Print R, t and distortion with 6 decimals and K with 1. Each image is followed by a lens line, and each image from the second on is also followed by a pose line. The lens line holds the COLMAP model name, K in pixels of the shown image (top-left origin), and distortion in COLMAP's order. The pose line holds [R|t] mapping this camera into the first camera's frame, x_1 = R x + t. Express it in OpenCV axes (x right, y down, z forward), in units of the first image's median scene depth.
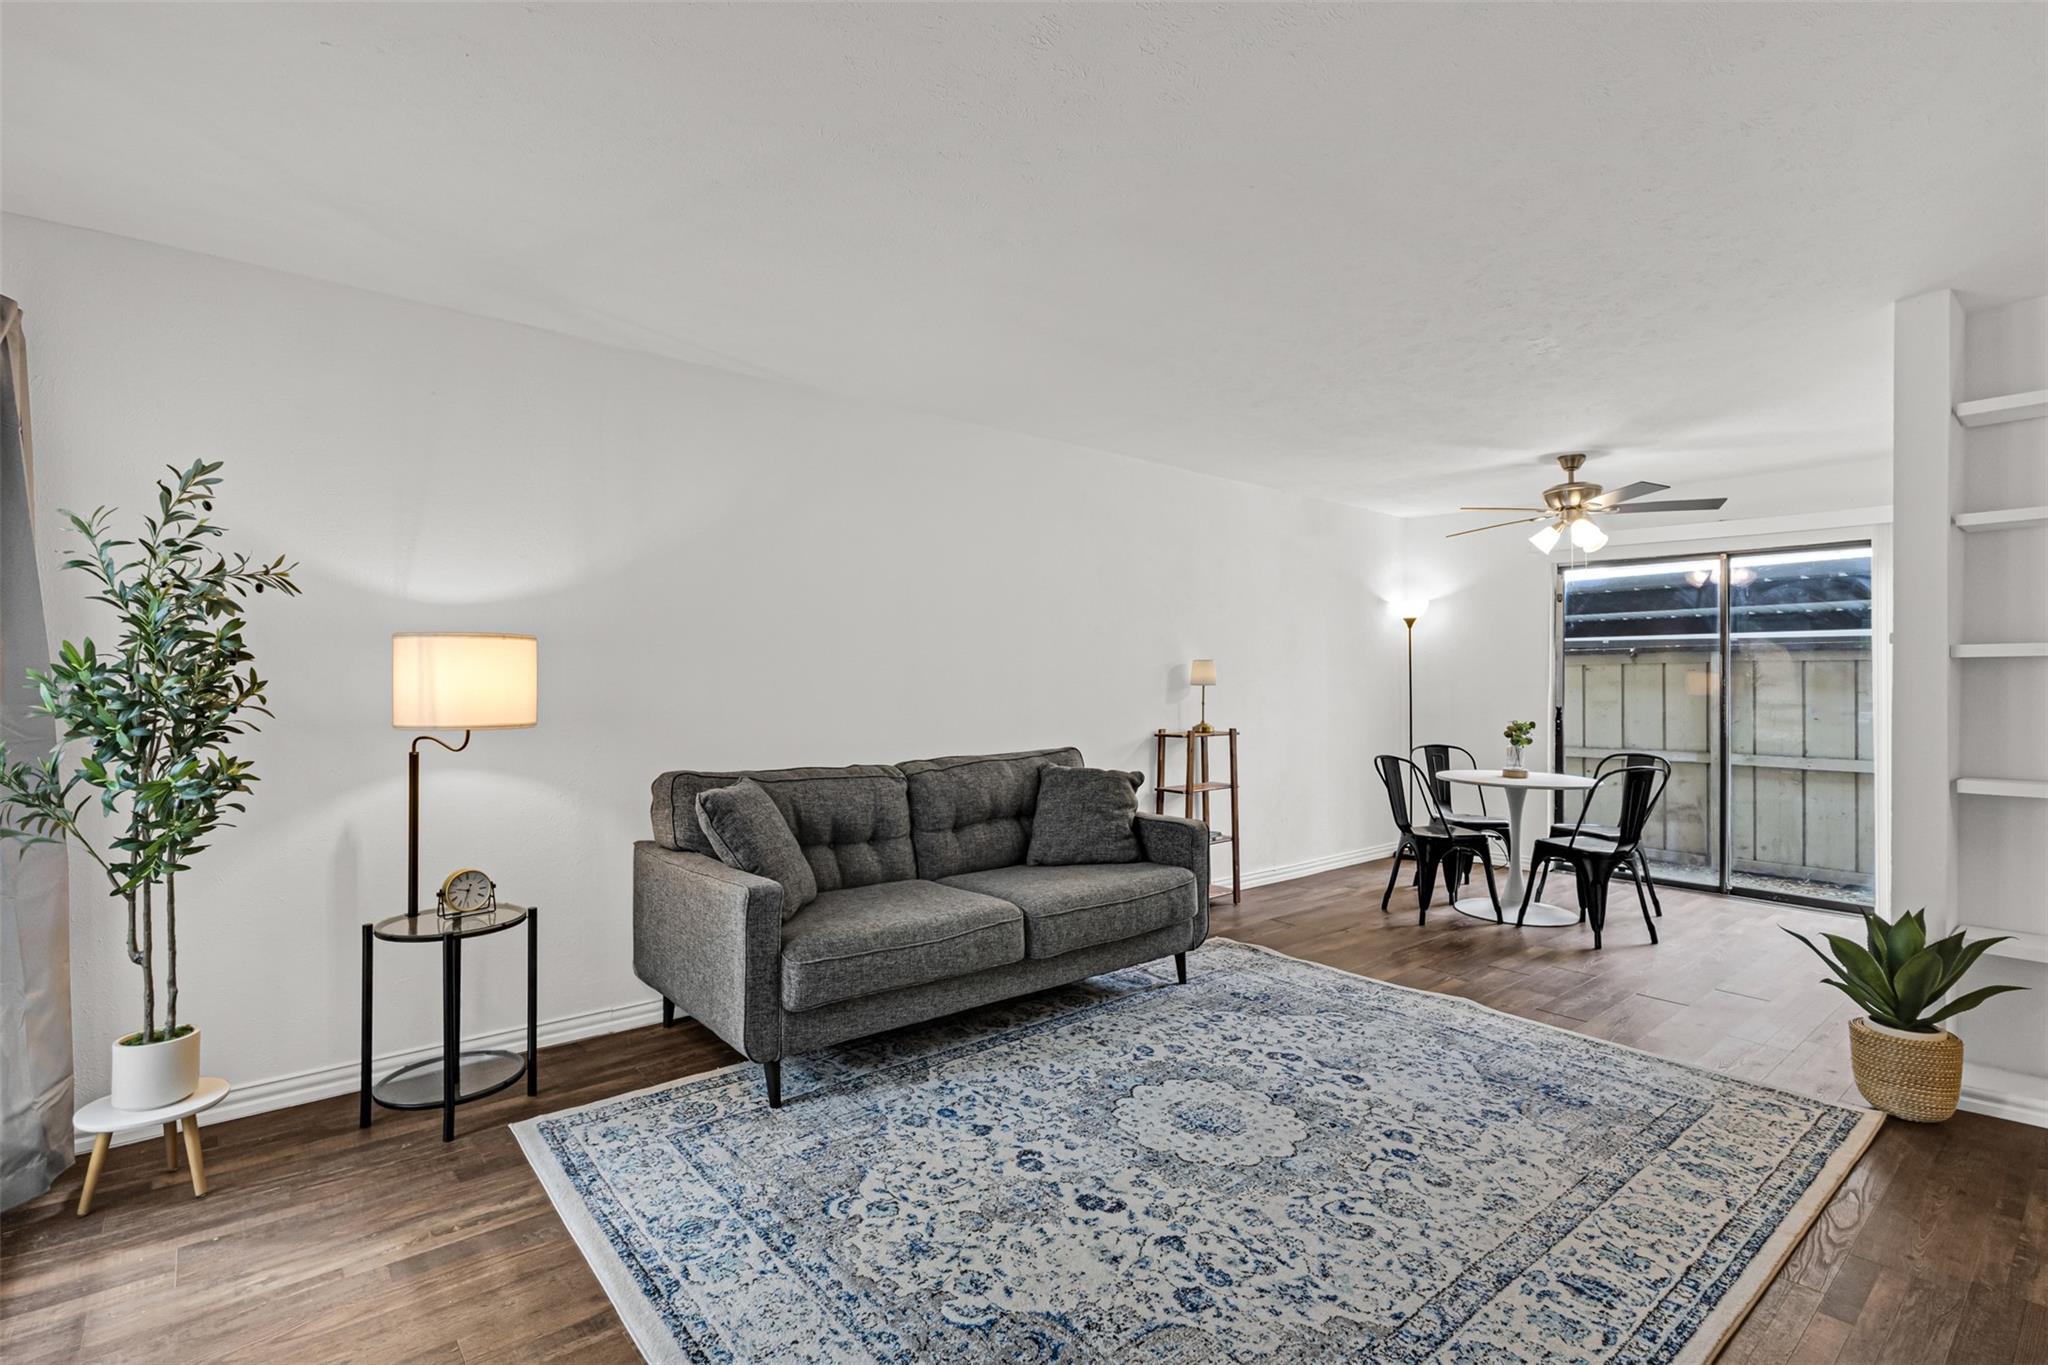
lens RADIAL K [[957.4, 0, 1012.8], [0, 957.4, 688.3], [0, 0, 1]] dist [0.005040, 0.001356]
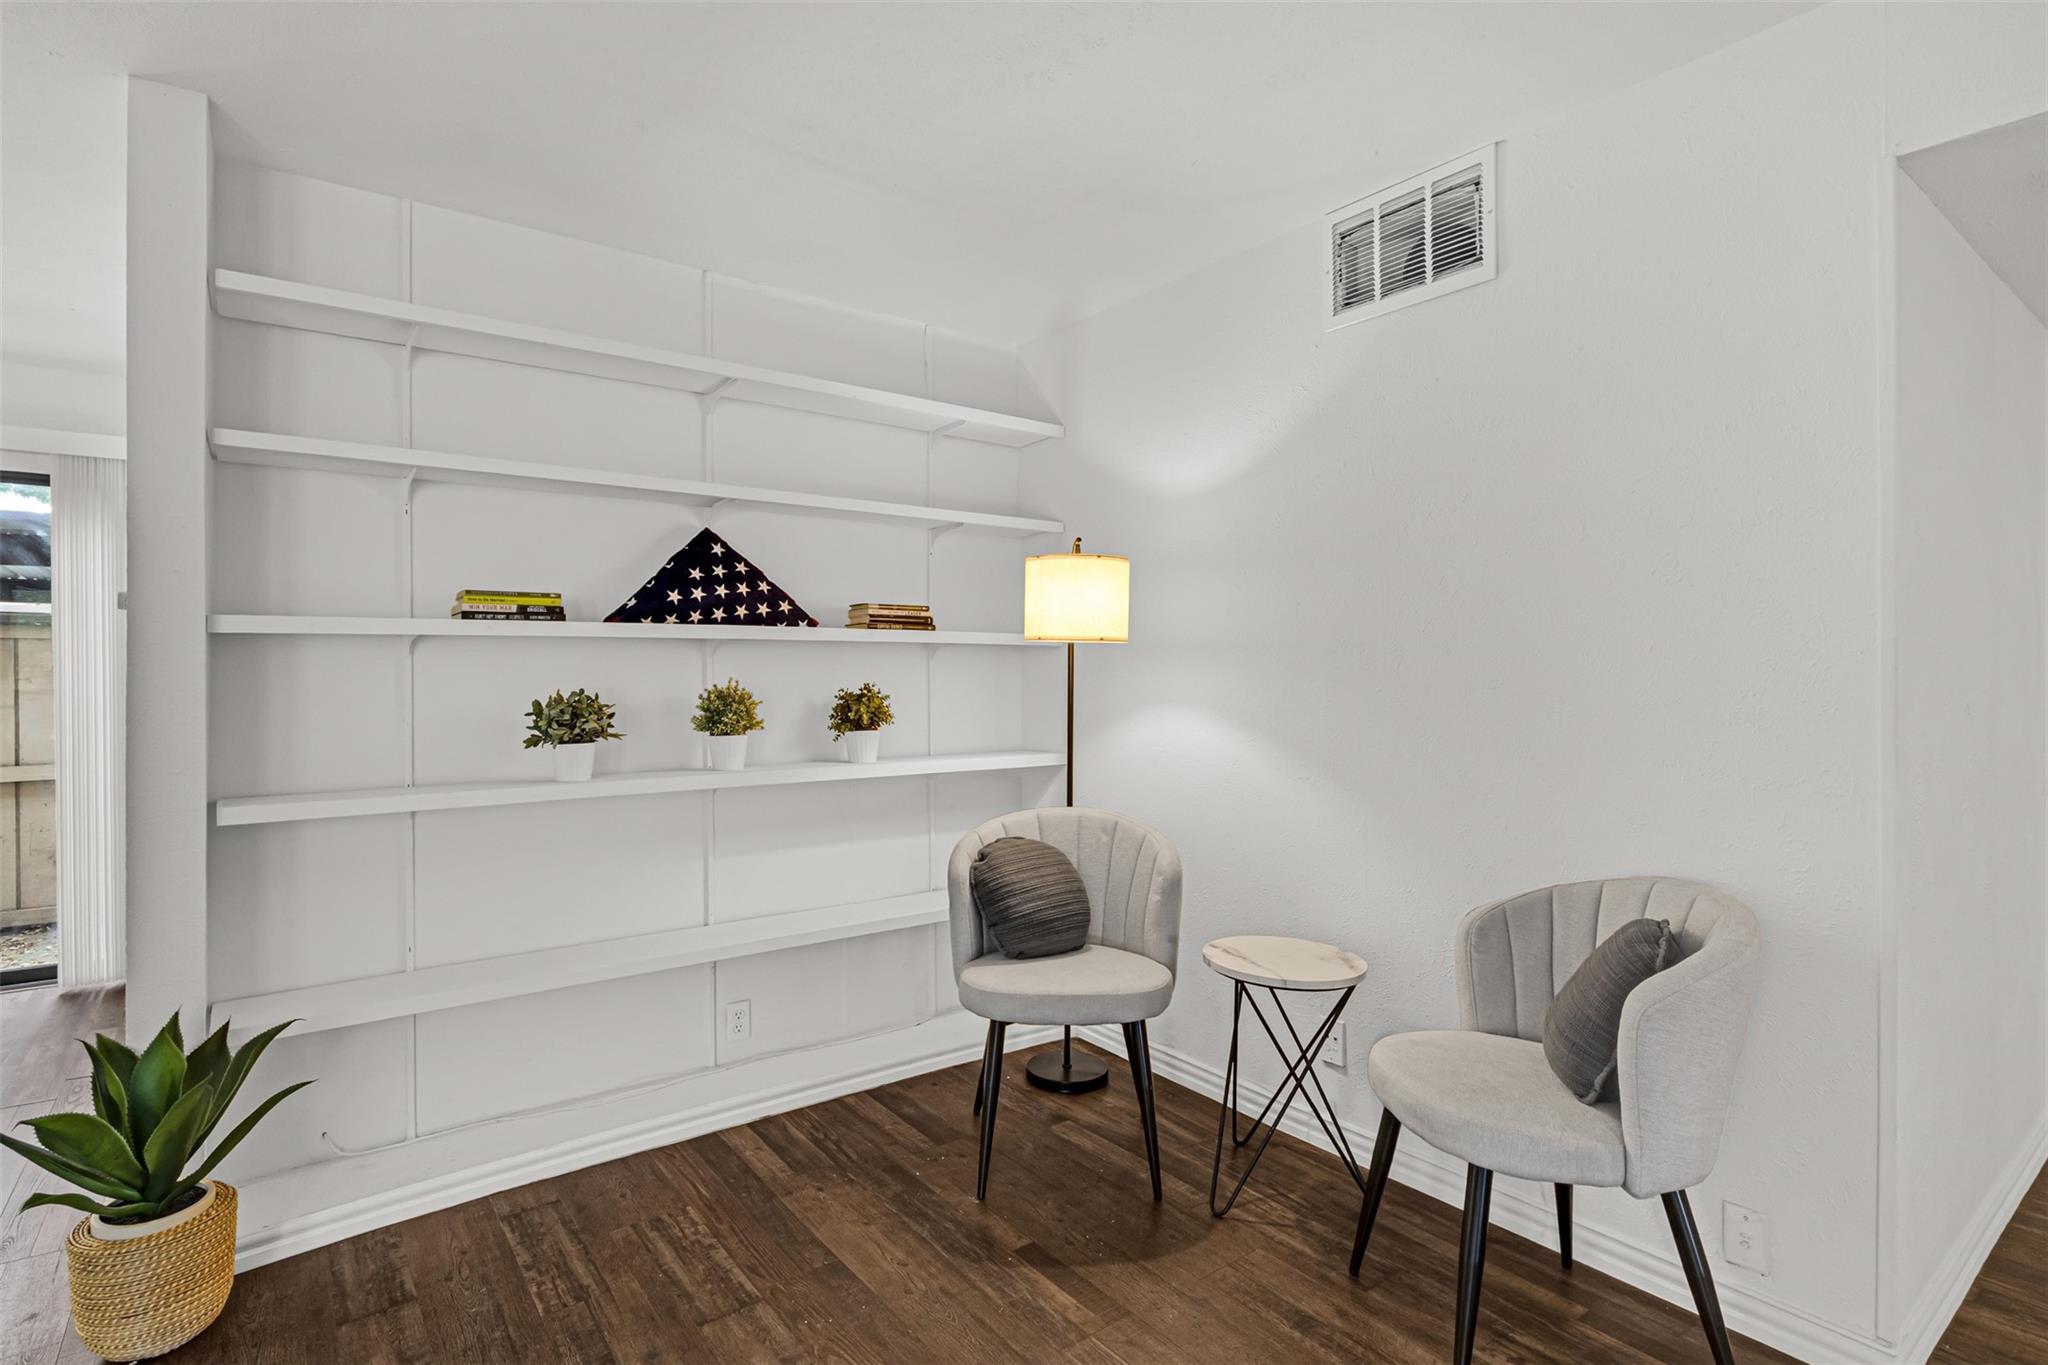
lens RADIAL K [[1010.2, 0, 1018.5], [0, 1010.2, 673.3], [0, 0, 1]] dist [0.001326, 0.000490]
pose [[0.046427, -0.010919, 0.998862, 0.283883], [0.006045, 0.999925, 0.010649, -0.006687], [-0.998903, 0.005543, 0.046490, 0.392724]]
